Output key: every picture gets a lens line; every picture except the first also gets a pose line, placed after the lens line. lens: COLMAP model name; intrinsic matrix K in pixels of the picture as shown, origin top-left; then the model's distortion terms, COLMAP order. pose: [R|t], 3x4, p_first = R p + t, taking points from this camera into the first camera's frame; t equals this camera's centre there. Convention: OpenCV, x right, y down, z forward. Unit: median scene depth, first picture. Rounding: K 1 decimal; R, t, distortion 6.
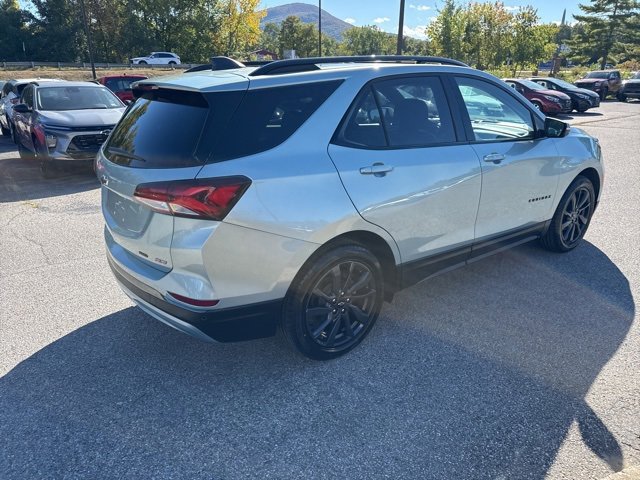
lens RADIAL K [[452.3, 0, 324.5], [0, 452.3, 241.3], [0, 0, 1]] dist [0.029009, -0.031644]
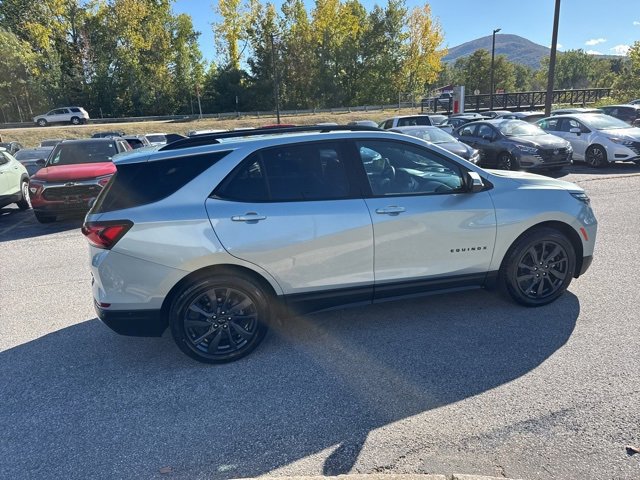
lens RADIAL K [[452.3, 0, 324.2], [0, 452.3, 241.7], [0, 0, 1]] dist [0.029009, -0.031644]
pose [[0.921967, 0.057339, -0.383001, 0.469557], [-0.084074, 0.995027, -0.053417, -0.023863], [0.378033, 0.081449, 0.922202, -0.054996]]
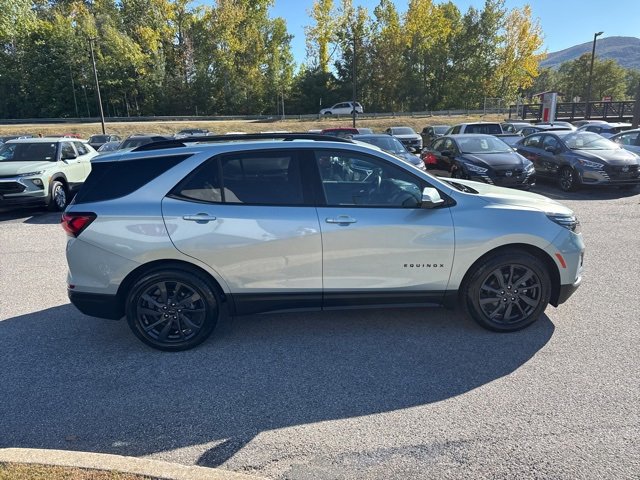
lens RADIAL K [[452.3, 0, 324.3], [0, 452.3, 240.3], [0, 0, 1]] dist [0.029009, -0.031644]
pose [[0.833738, 0.123782, -0.538106, 0.683909], [-0.170856, 0.984553, -0.038244, -0.060856], [0.525061, 0.123824, 0.842009, 0.031437]]
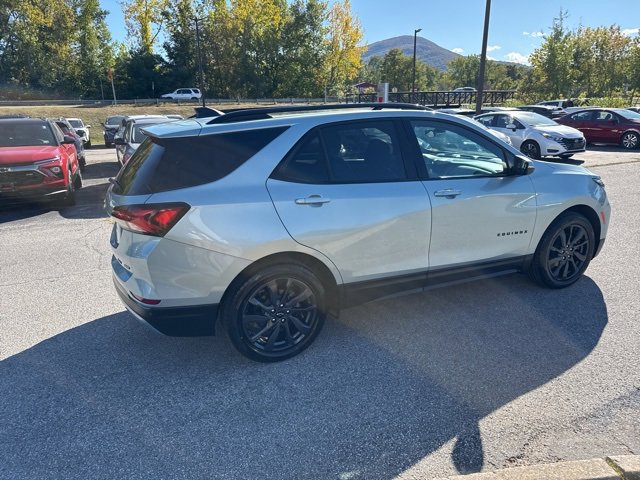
lens RADIAL K [[452.3, 0, 324.3], [0, 452.3, 240.9], [0, 0, 1]] dist [0.029009, -0.031644]
pose [[0.976533, 0.046393, -0.210311, 0.229674], [-0.059145, 0.996747, -0.054752, 0.004303], [0.207087, 0.065906, 0.976100, -0.073286]]
